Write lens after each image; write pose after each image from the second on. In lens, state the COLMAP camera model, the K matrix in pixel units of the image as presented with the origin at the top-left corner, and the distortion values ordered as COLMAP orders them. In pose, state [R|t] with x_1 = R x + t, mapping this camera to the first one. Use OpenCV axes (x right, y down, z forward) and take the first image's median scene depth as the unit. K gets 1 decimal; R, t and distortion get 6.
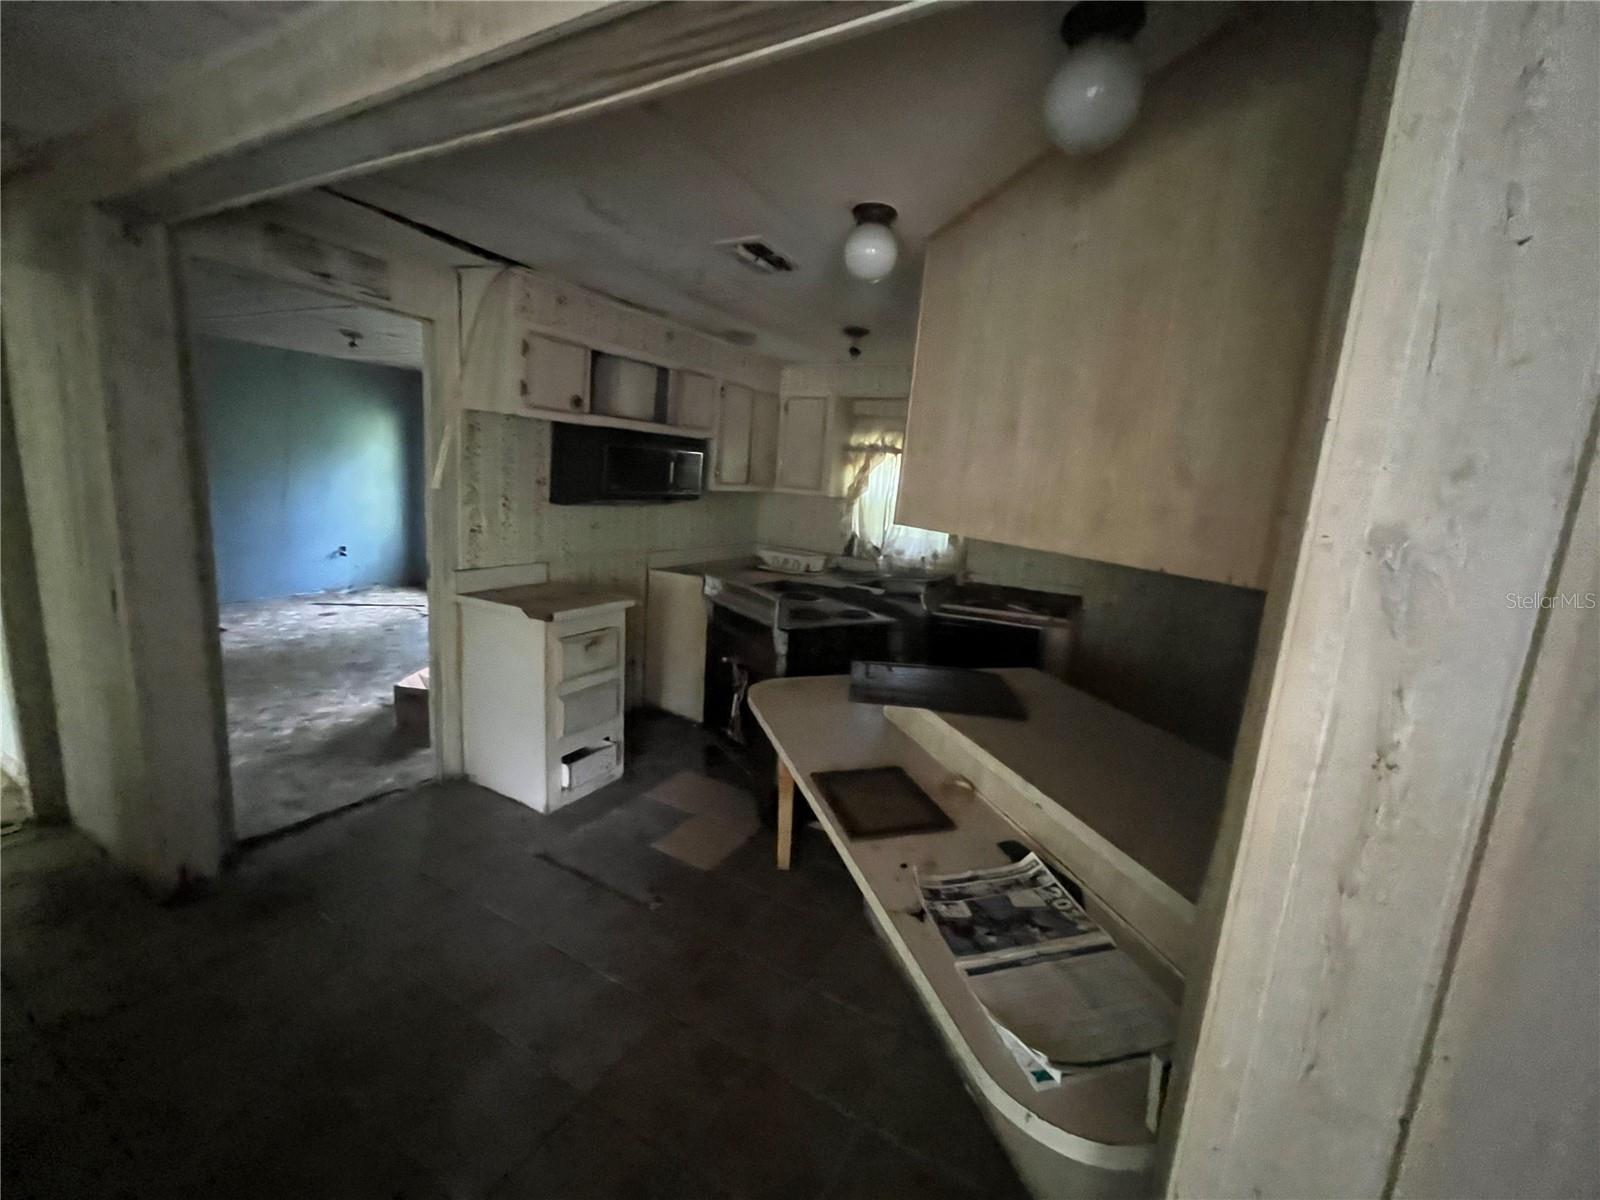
lens RADIAL K [[643.1, 0, 810.2], [0, 643.1, 598.7], [0, 0, 1]] dist [0.001267, -0.001305]
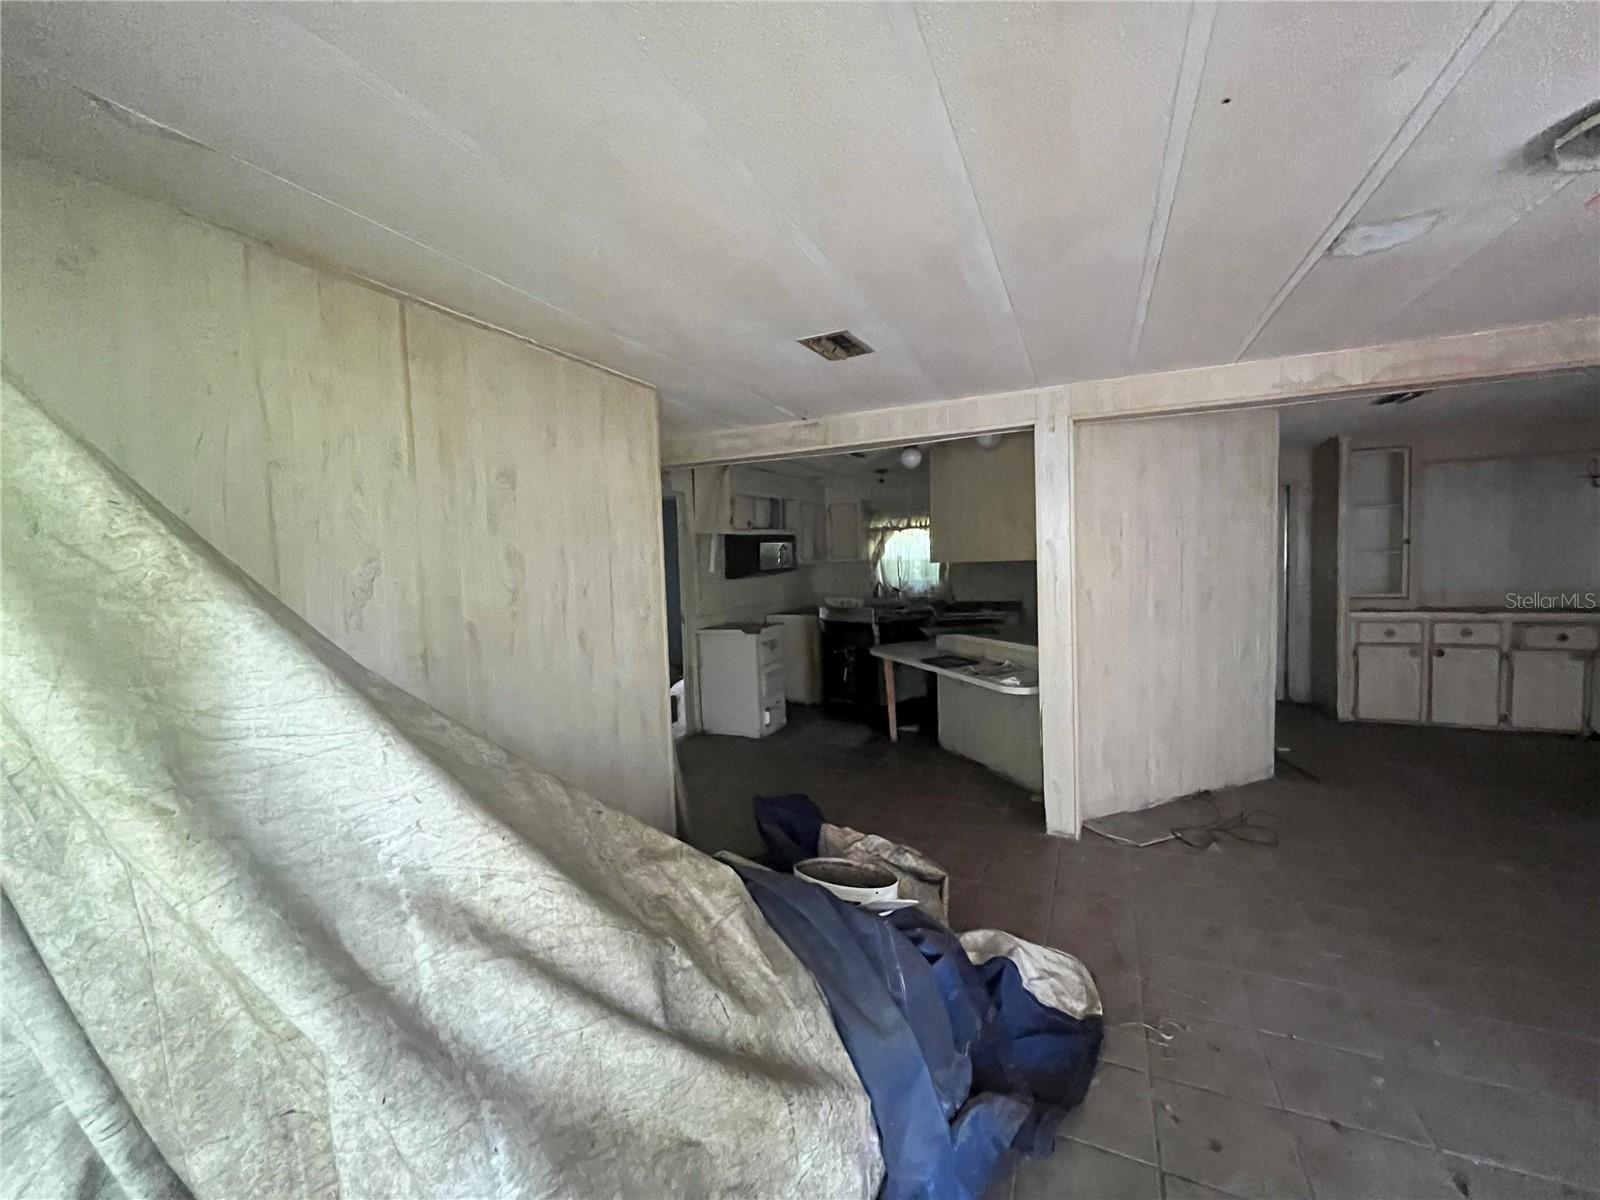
lens RADIAL K [[643.1, 0, 790.5], [0, 643.1, 597.3], [0, 0, 1]] dist [0.001267, -0.001305]
pose [[0.992662, -0.112788, 0.043595, -0.280062], [0.117178, 0.986245, -0.116575, 0.122168], [-0.029847, 0.120828, 0.992225, -0.724246]]
